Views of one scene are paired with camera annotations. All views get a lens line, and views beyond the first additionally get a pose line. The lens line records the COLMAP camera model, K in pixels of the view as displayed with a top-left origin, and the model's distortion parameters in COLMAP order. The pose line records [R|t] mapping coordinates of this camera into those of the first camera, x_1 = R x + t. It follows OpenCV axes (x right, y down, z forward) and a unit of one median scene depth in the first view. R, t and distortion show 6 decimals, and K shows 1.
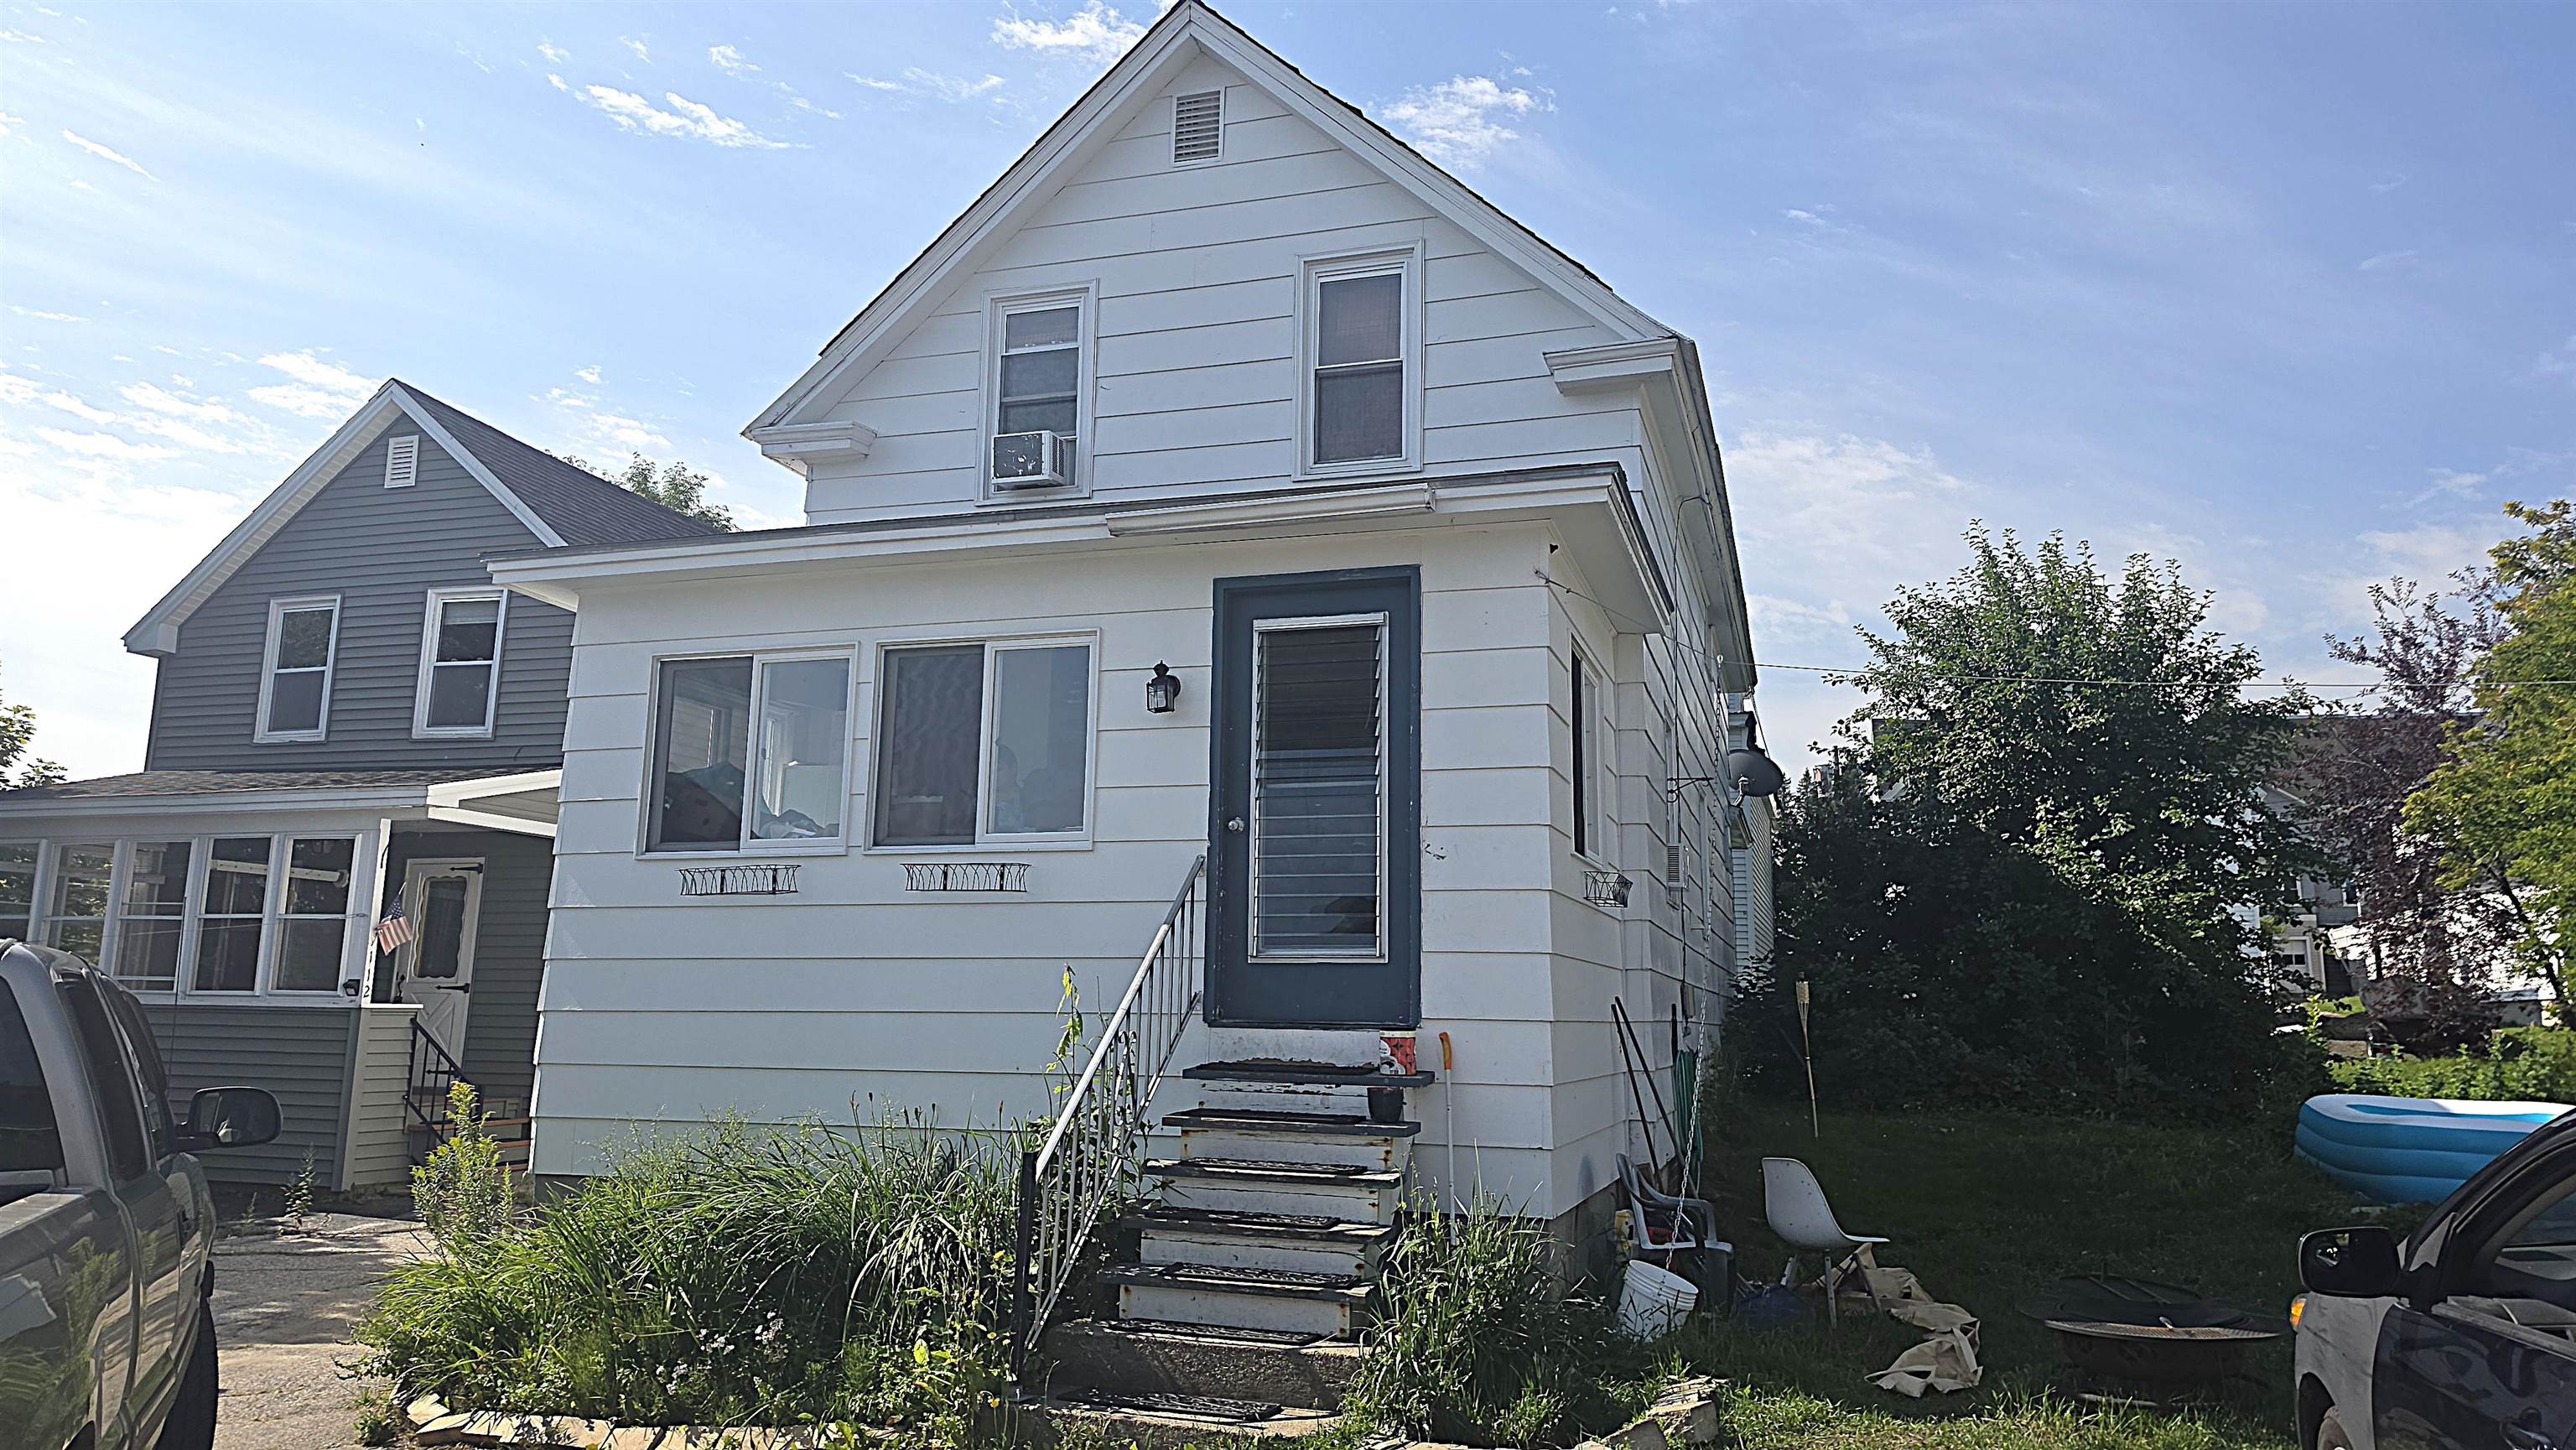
lens RADIAL K [[1751.0, 0, 1250.2], [0, 1751.0, 715.3], [0, 0, 1]] dist [0.051356, -0.084866]
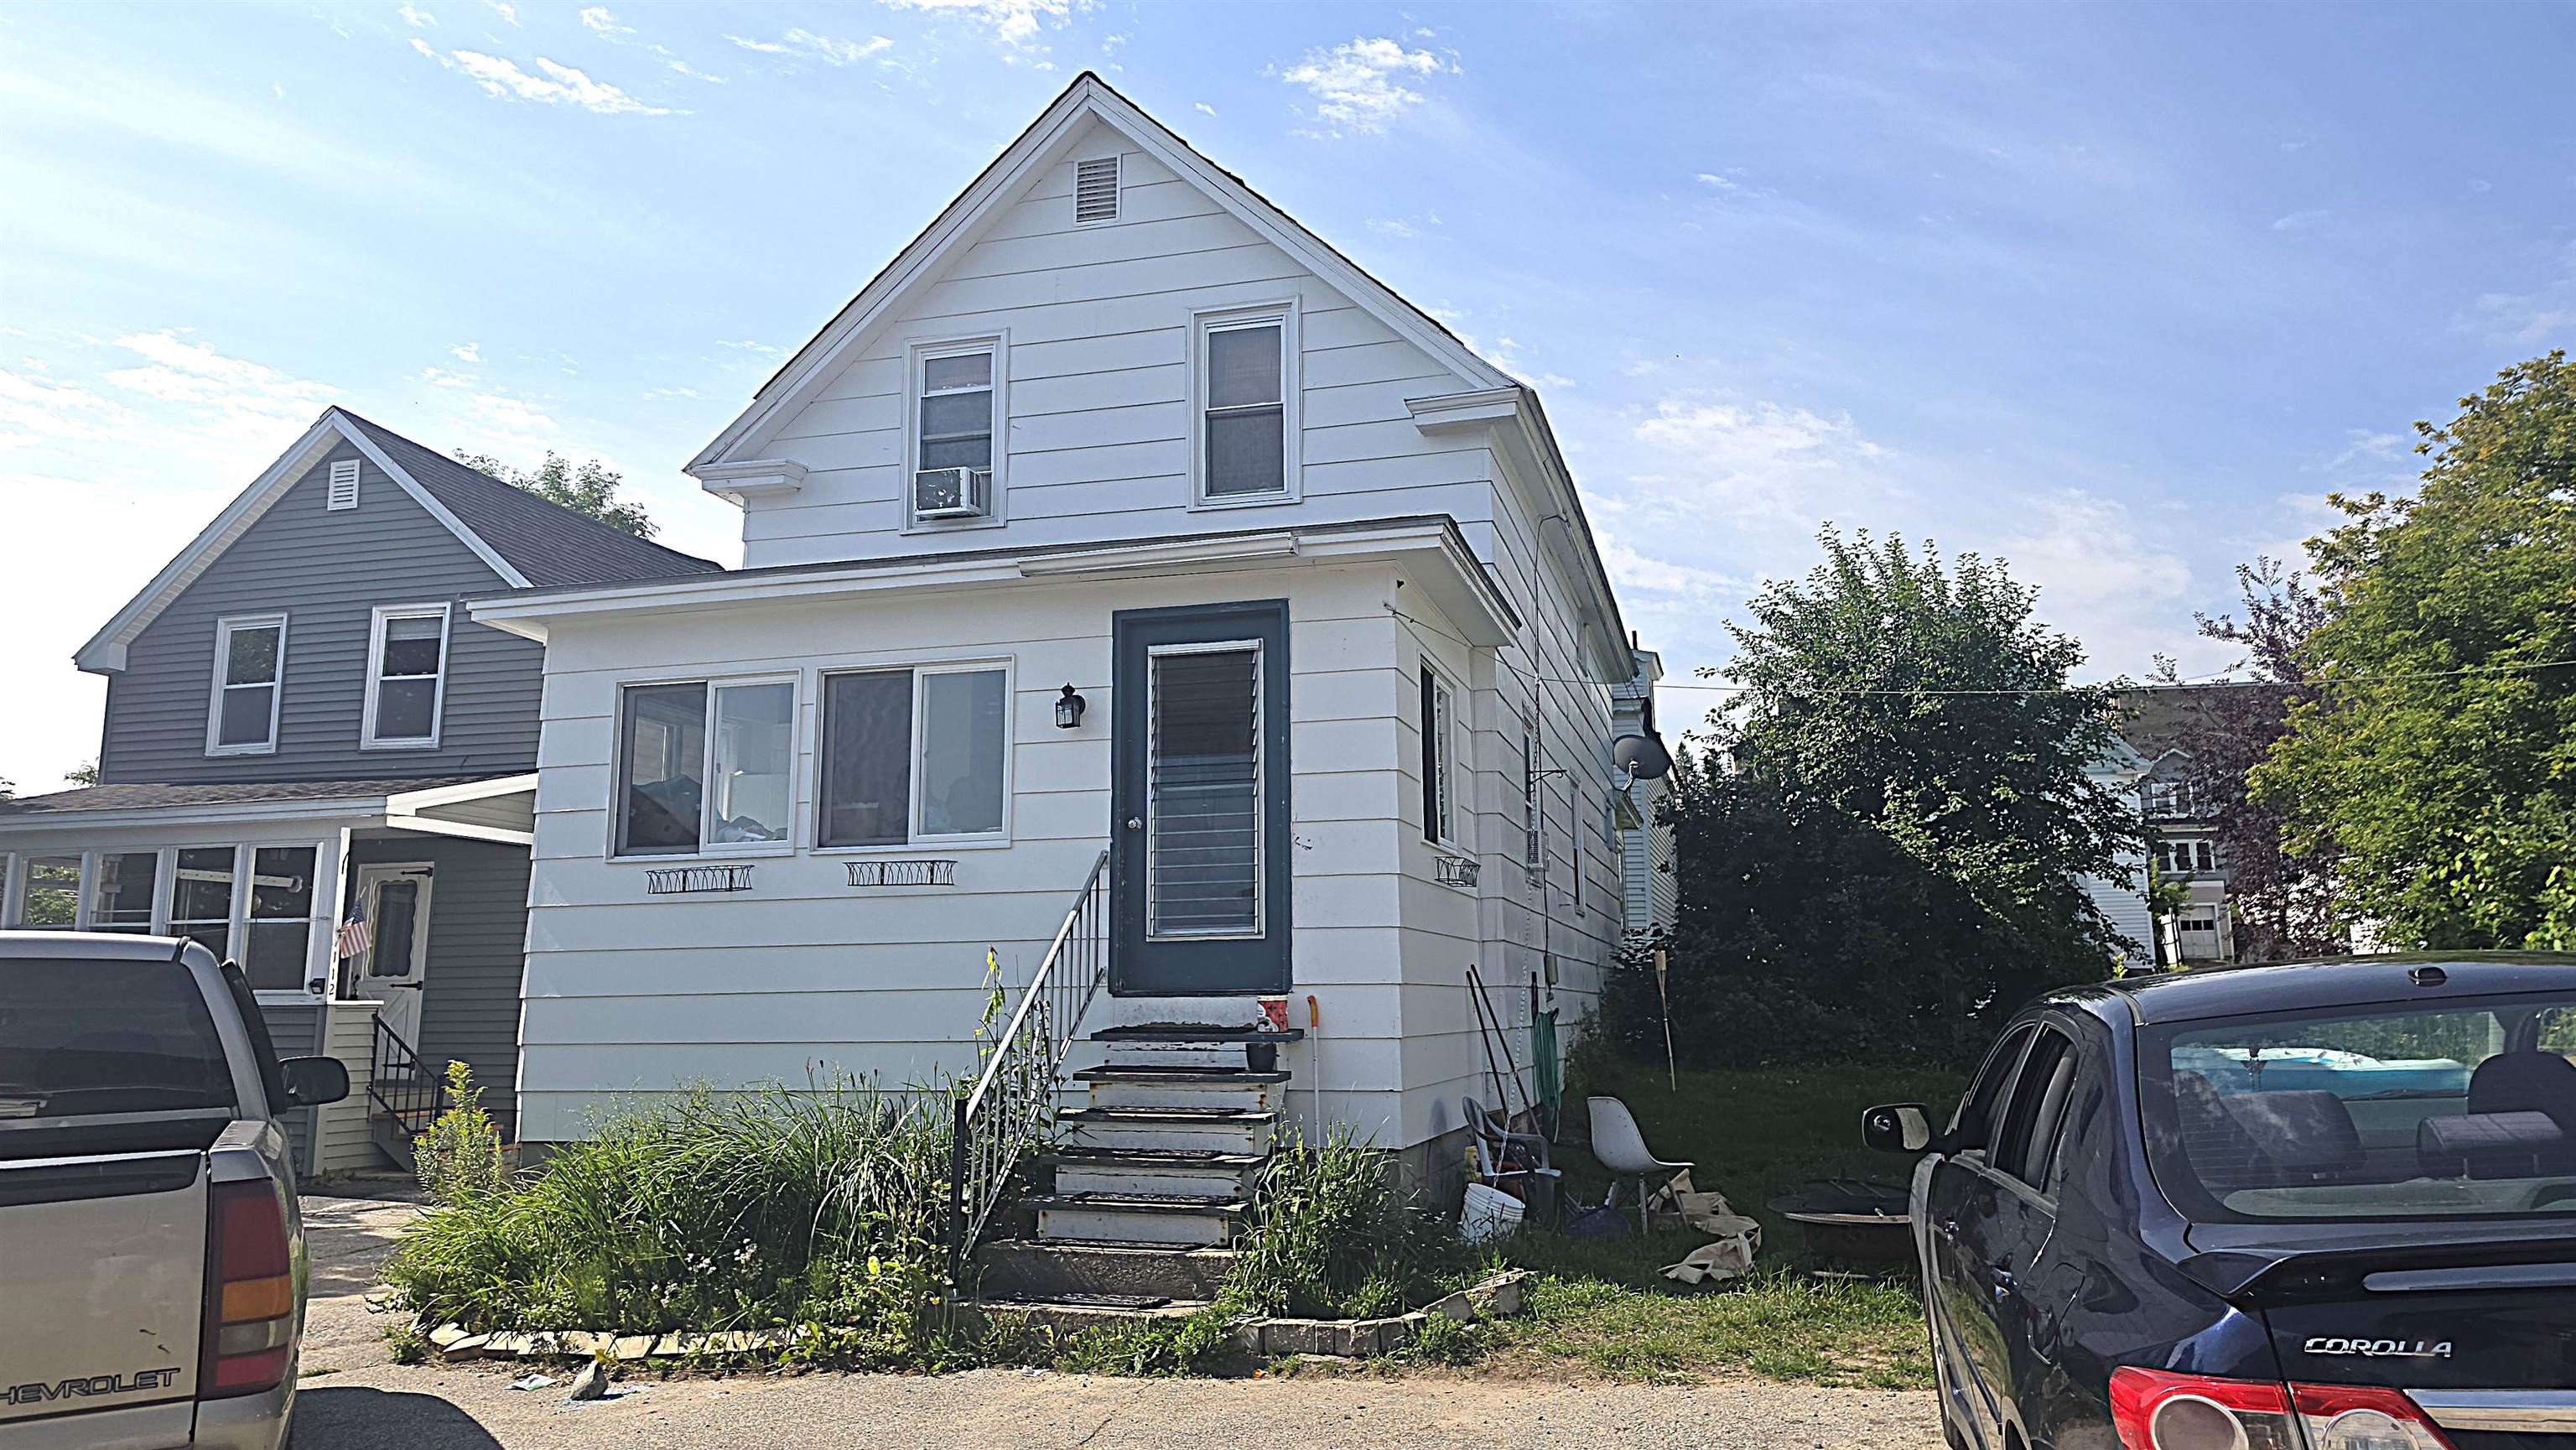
lens RADIAL K [[1751.0, 0, 1250.2], [0, 1751.0, 715.3], [0, 0, 1]] dist [0.051356, -0.084866]
pose [[0.998907, -0.015744, 0.044015, 0.016291], [0.015395, 0.999847, 0.008253, -0.015471], [-0.044138, -0.007566, 0.998997, -0.144212]]
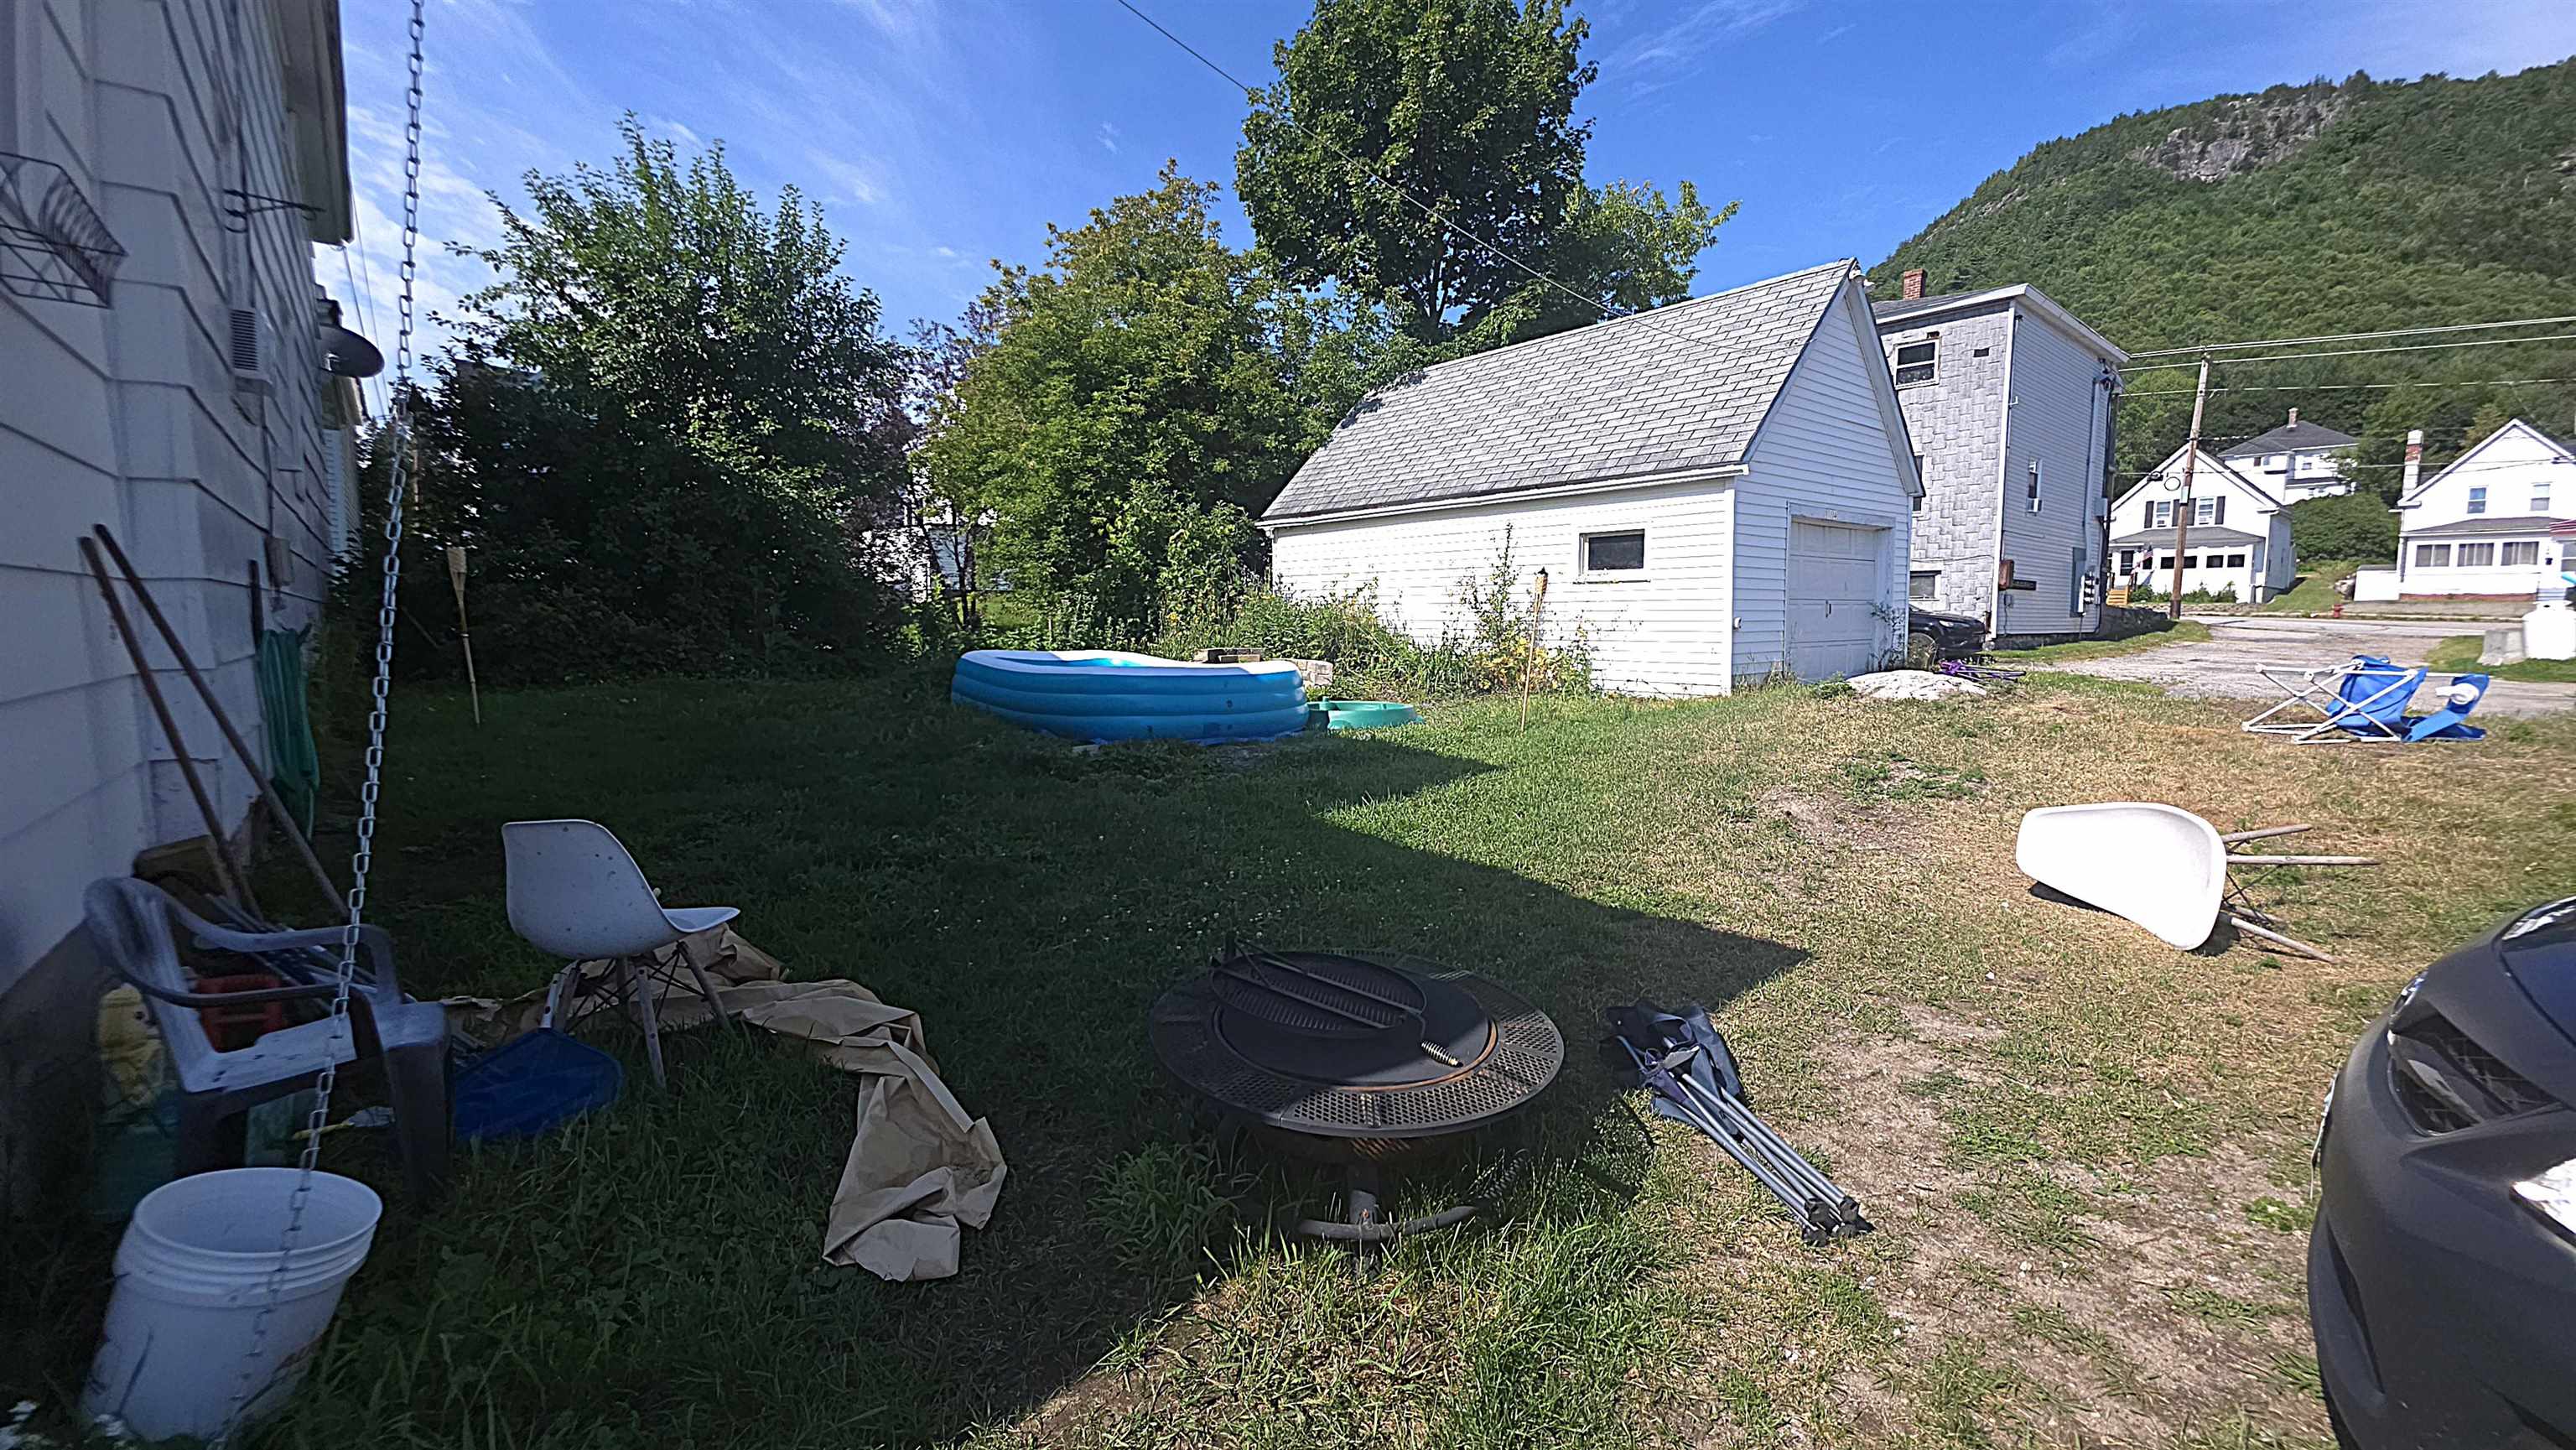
lens RADIAL K [[1089.0, 0, 1390.4], [0, 1089.0, 711.6], [0, 0, 1]] dist [-0.020390, -0.000002]
pose [[0.494674, -0.092067, 0.864188, 0.133377], [-0.143067, 0.972180, 0.185466, 0.109231], [-0.857222, -0.215382, 0.467741, 0.566106]]
